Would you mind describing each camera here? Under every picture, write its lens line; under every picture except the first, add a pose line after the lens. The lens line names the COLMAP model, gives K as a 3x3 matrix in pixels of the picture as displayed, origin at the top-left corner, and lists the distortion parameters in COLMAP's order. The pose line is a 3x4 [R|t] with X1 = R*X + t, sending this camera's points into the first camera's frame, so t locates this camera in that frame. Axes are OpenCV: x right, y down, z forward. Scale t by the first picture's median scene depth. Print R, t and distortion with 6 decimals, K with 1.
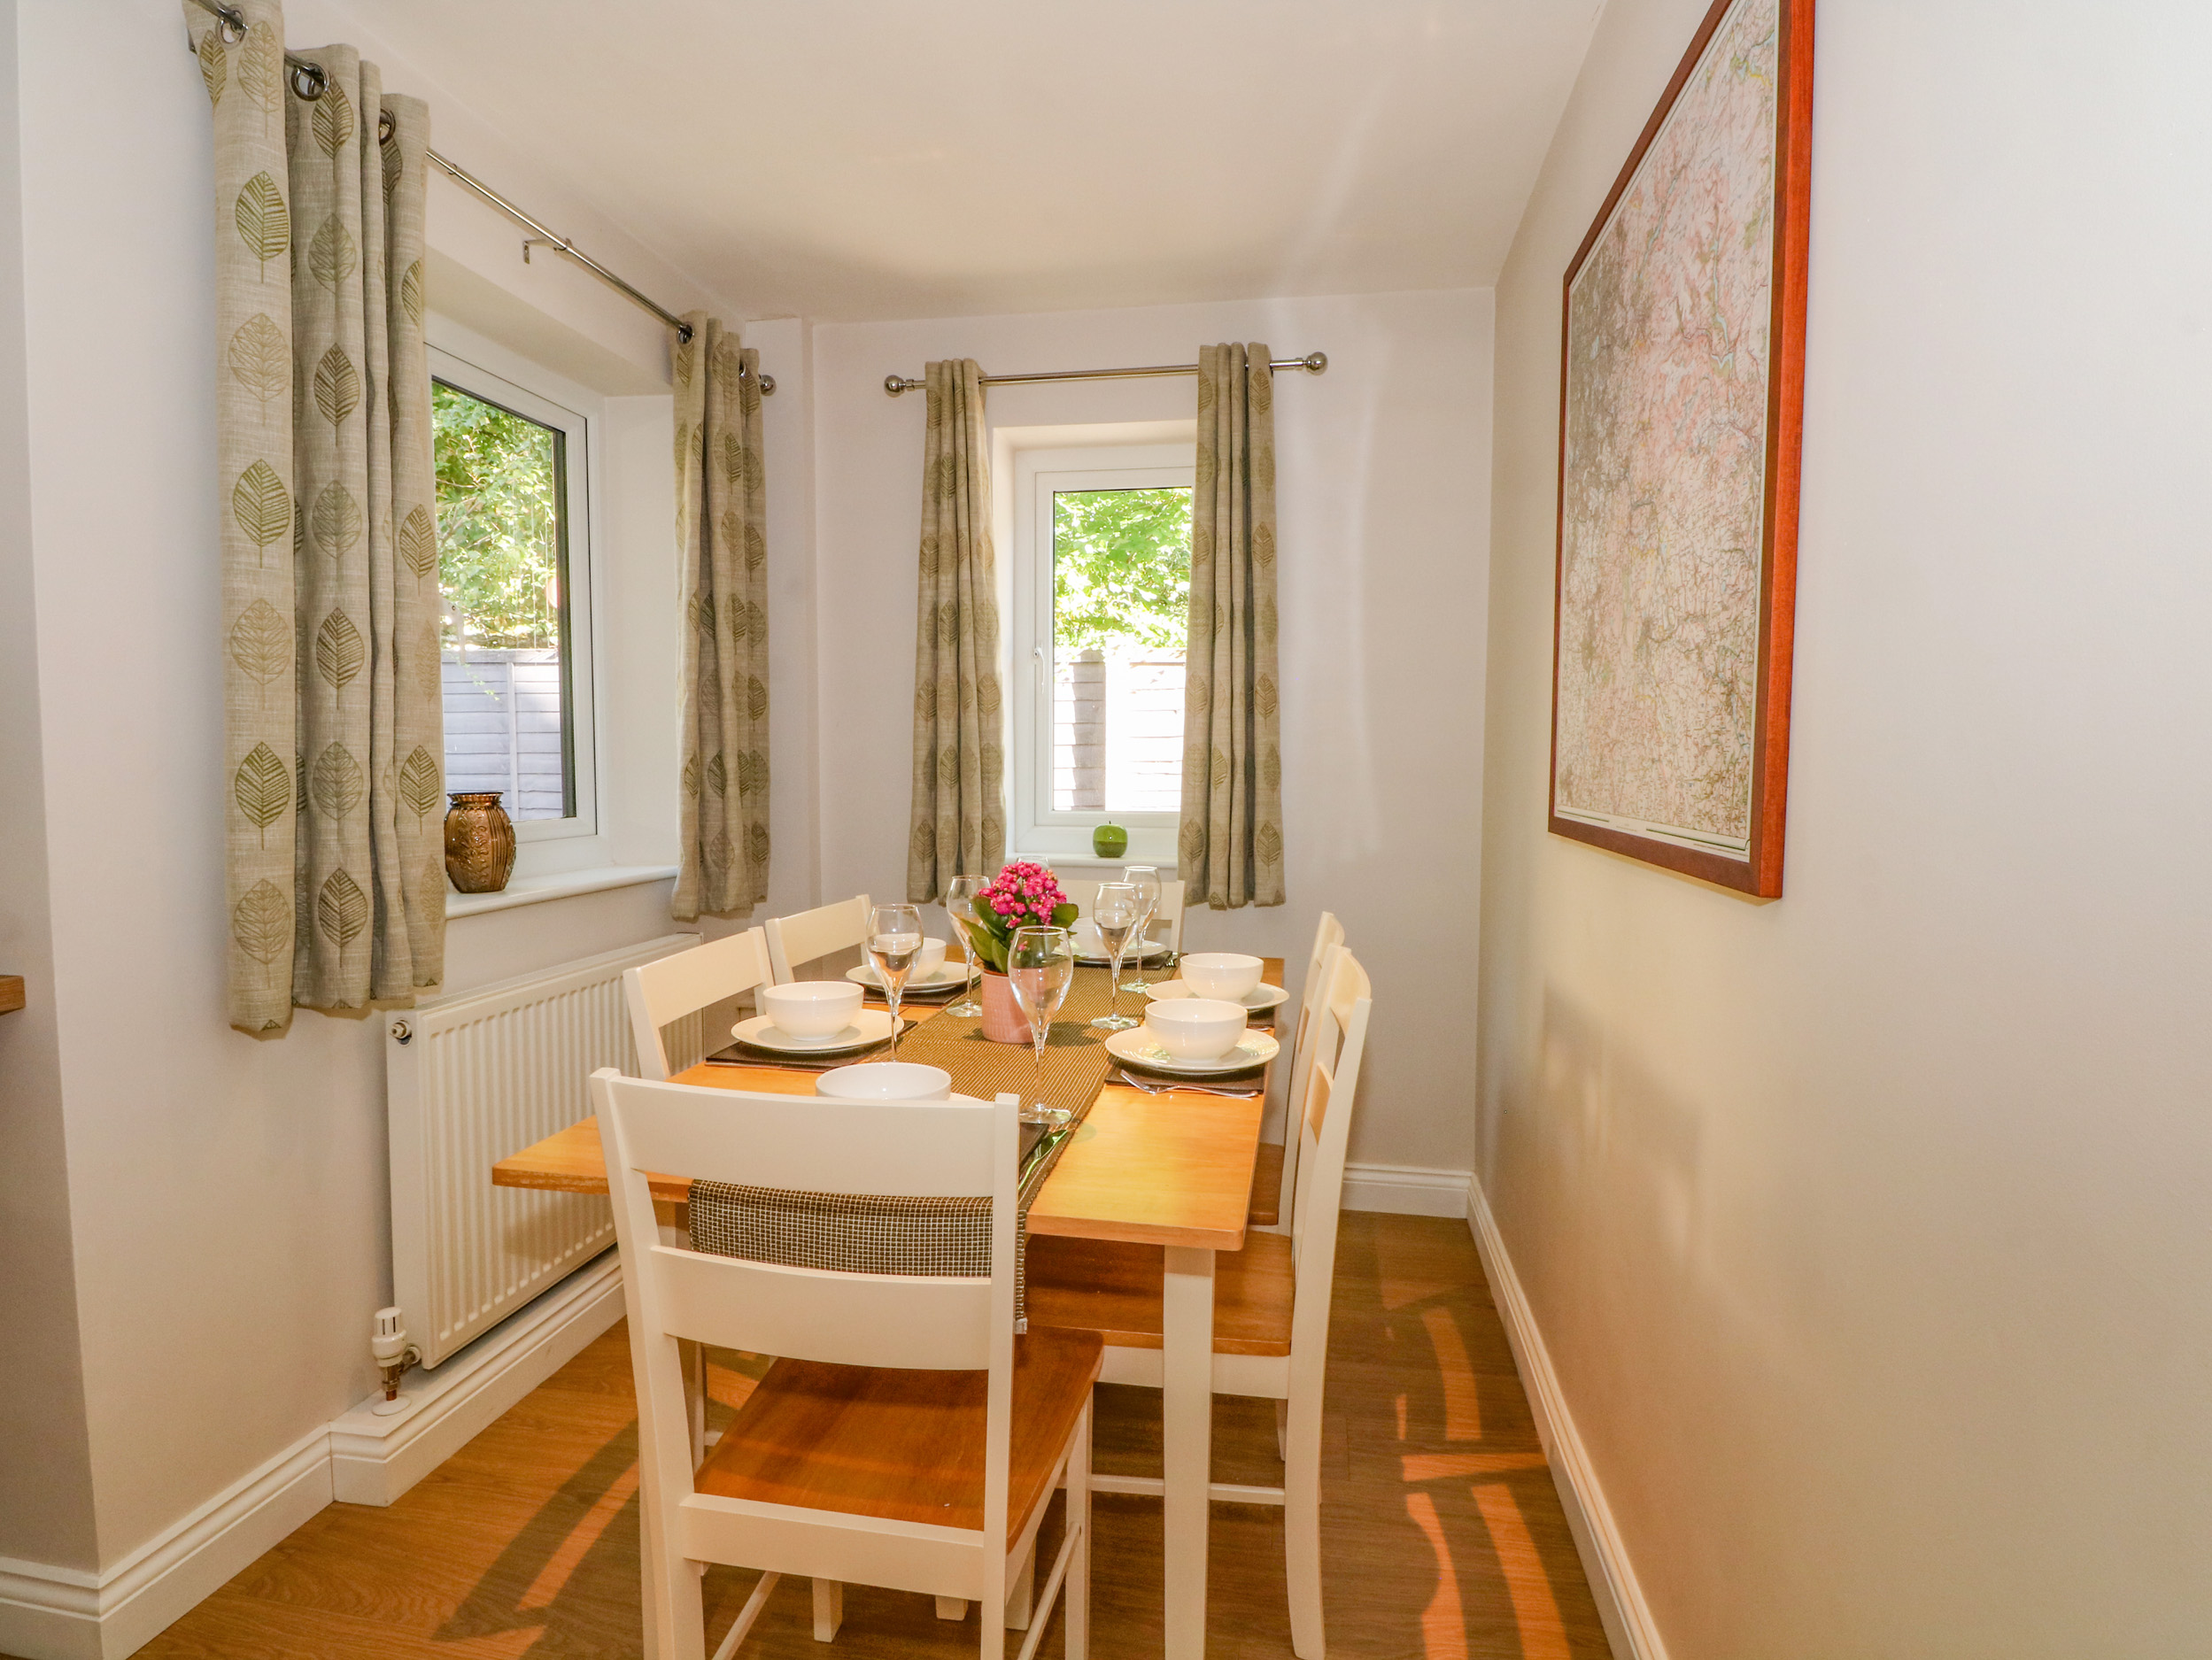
lens RADIAL K [[1150.4, 0, 1125.9], [0, 1150.4, 825.2], [0, 0, 1]] dist [-0.004260, -0.010372]
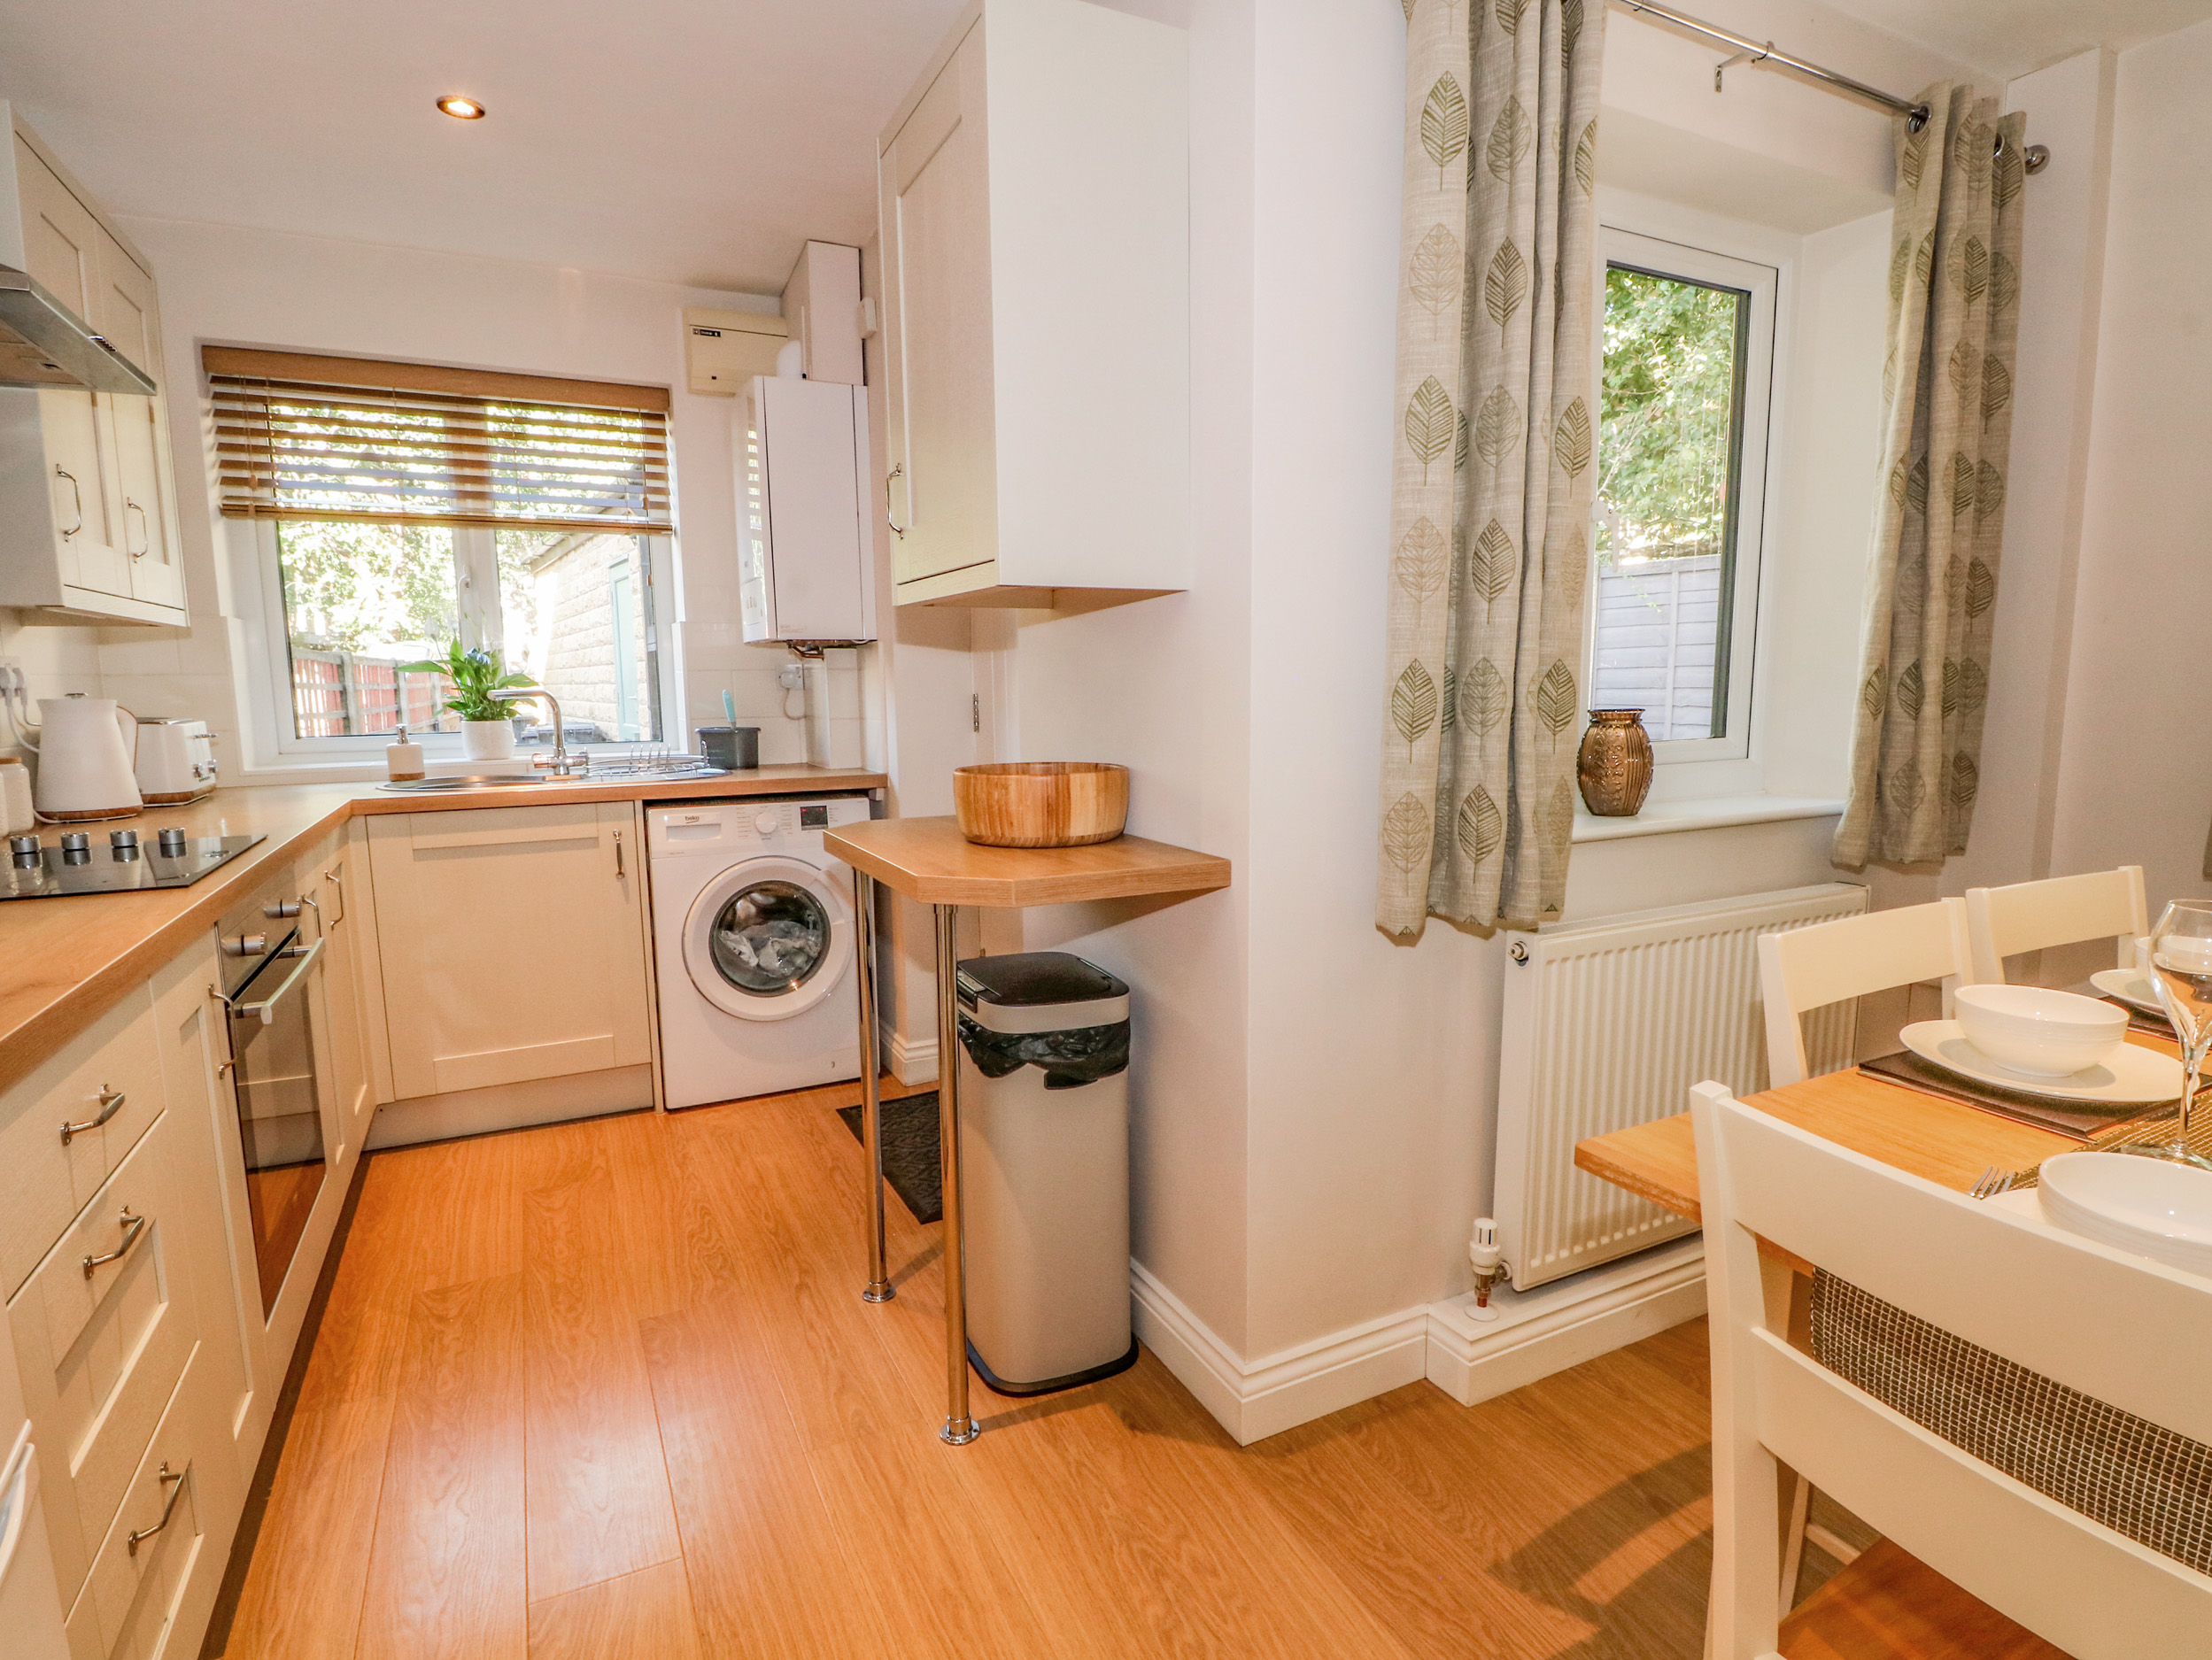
lens RADIAL K [[1150.4, 0, 1119.1], [0, 1150.4, 842.8], [0, 0, 1]] dist [-0.004260, -0.010372]
pose [[0.591231, 0.106888, -0.799387, -0.054568], [-0.034127, 0.993607, 0.107617, -0.008427], [0.805780, -0.036346, 0.591099, 0.137244]]
